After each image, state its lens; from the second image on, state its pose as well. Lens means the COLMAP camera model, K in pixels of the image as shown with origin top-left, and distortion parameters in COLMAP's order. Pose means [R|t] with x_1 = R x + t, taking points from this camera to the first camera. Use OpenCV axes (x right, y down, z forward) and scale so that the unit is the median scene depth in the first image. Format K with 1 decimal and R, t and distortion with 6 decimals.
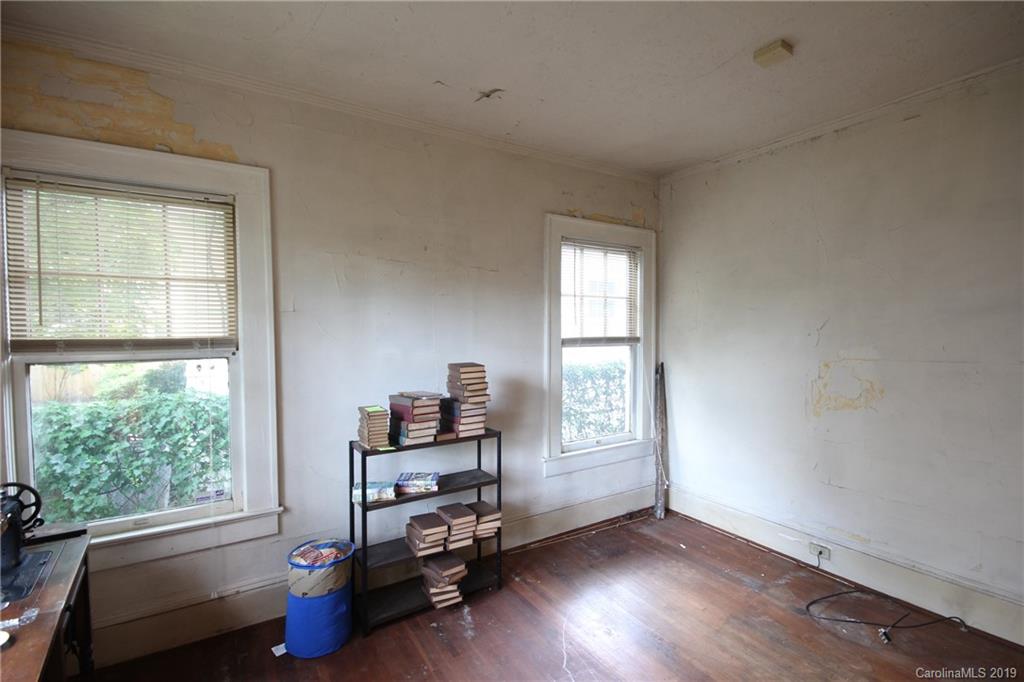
lens RADIAL K [[474.5, 0, 521.2], [0, 474.5, 342.8], [0, 0, 1]] dist [0.001363, -0.006840]
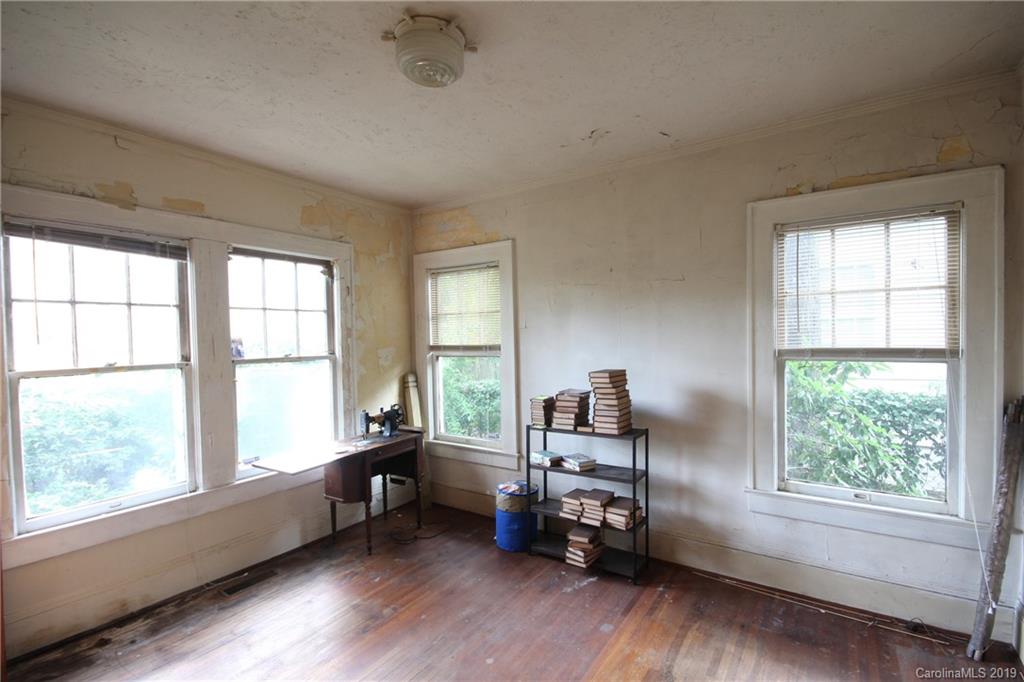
lens RADIAL K [[474.5, 0, 521.2], [0, 474.5, 342.8], [0, 0, 1]] dist [0.001363, -0.006840]
pose [[0.394115, 0.011941, -0.918984, 0.873946], [-0.009437, 0.999915, 0.008945, -0.030925], [0.919013, 0.005147, 0.394194, 0.366686]]
